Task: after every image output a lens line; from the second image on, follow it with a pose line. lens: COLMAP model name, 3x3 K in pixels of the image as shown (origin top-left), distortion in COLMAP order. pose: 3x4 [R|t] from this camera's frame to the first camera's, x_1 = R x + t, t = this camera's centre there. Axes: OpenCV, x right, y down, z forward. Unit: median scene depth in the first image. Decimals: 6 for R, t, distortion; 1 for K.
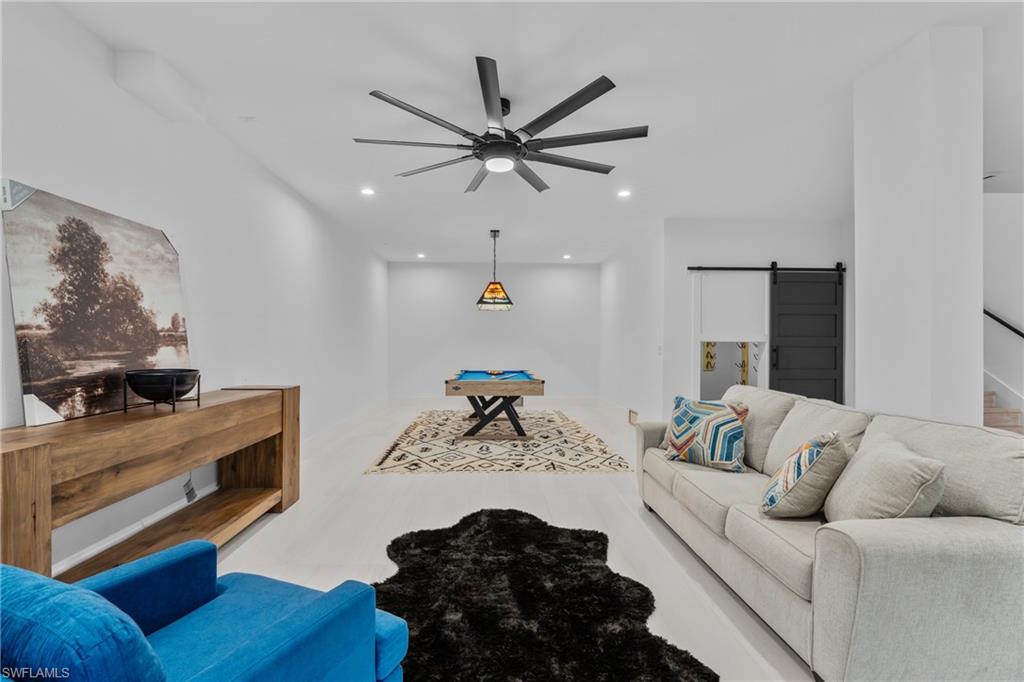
lens RADIAL K [[458.5, 0, 504.9], [0, 458.5, 344.7], [0, 0, 1]] dist [-0.008653, 0.001888]
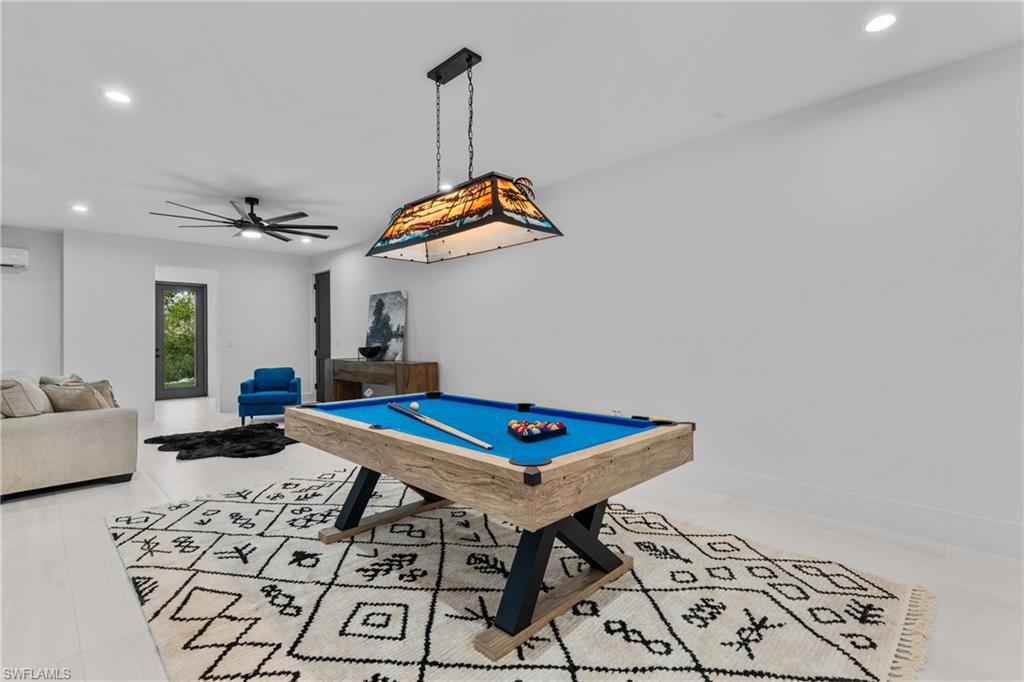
lens RADIAL K [[458.5, 0, 510.2], [0, 458.5, 338.9], [0, 0, 1]] dist [-0.008653, 0.001888]
pose [[-0.710506, 0.001205, -0.703690, 0.546820], [0.002073, 0.999998, -0.000380, 0.008765], [0.703688, -0.001729, -0.710507, 3.143600]]
